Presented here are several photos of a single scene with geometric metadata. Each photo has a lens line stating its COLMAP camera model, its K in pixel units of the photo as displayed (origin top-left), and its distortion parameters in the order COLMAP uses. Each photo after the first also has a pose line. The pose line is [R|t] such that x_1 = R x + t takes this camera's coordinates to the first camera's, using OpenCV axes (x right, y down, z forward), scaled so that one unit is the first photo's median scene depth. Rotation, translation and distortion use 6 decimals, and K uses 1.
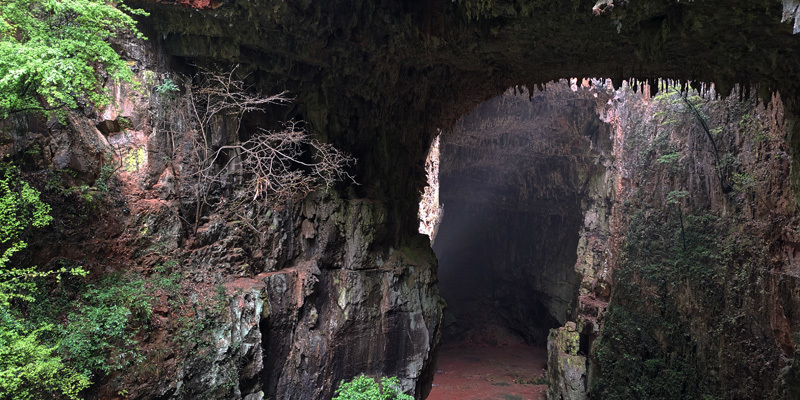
lens RADIAL K [[619.8, 0, 400.0], [0, 619.8, 200.0], [0, 0, 1]] dist [0.112826, -0.142380]
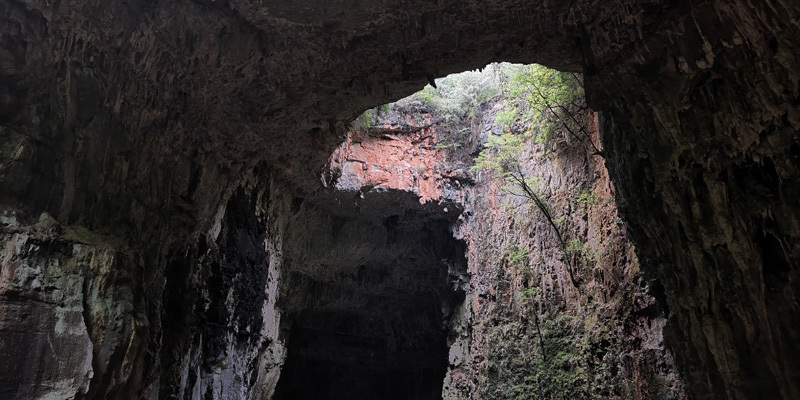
lens RADIAL K [[619.8, 0, 400.0], [0, 619.8, 200.0], [0, 0, 1]] dist [0.112826, -0.142380]
pose [[0.990068, 0.014729, 0.139816, 0.127392], [0.033457, 0.941242, -0.336072, 0.145751], [-0.136551, 0.337412, 0.931401, 0.153494]]
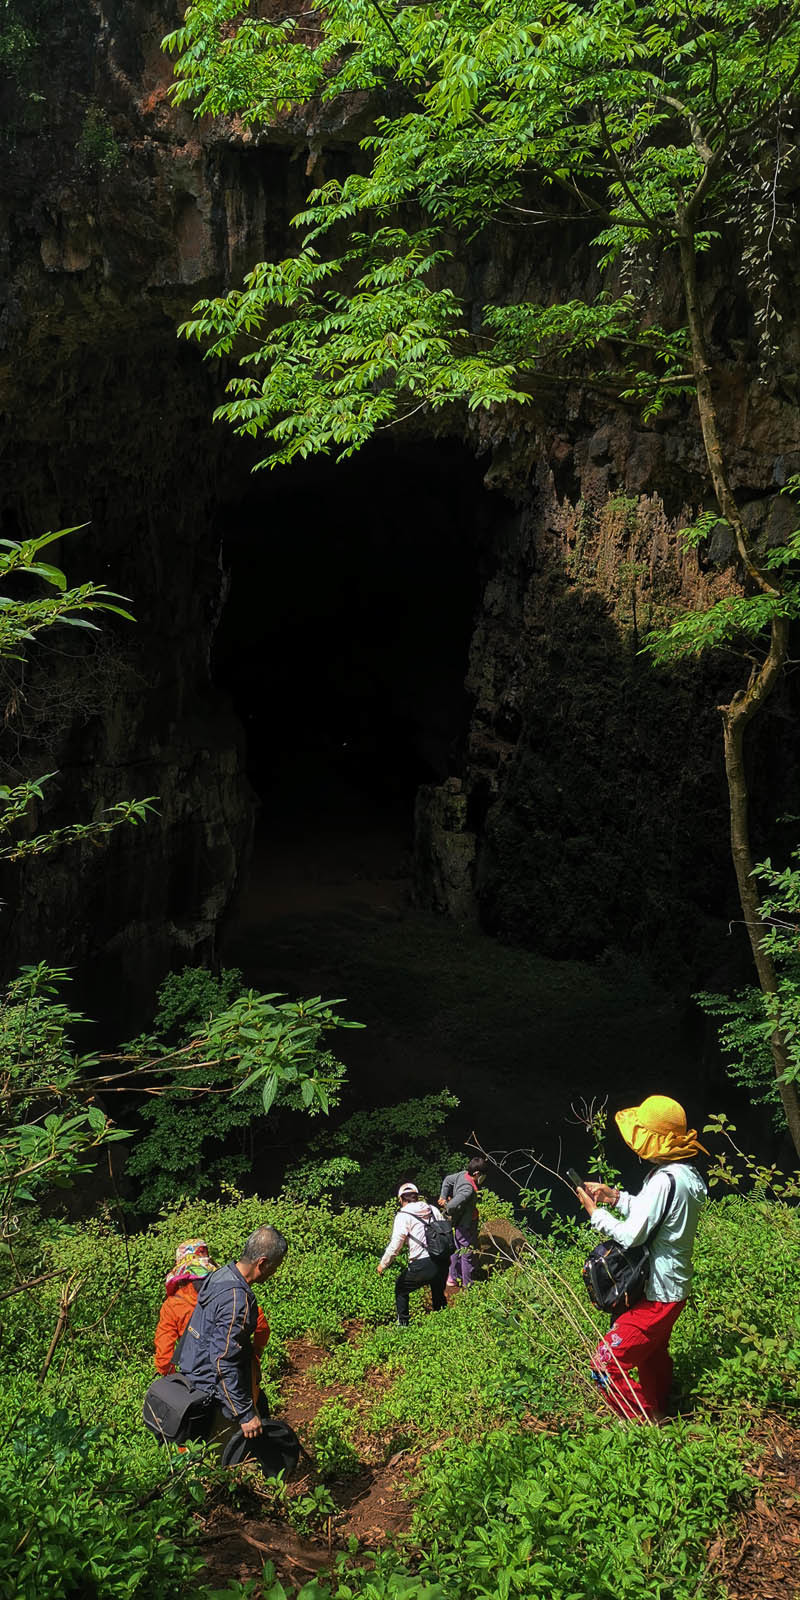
lens RADIAL K [[1239.5, 0, 406.4], [0, 1239.5, 795.7], [0, 0, 1]] dist [0.112826, -0.142380]
pose [[0.975555, -0.034862, 0.216971, -0.027576], [-0.017143, 0.972254, 0.233298, -0.068316], [-0.219084, -0.231314, 0.947890, -0.110578]]
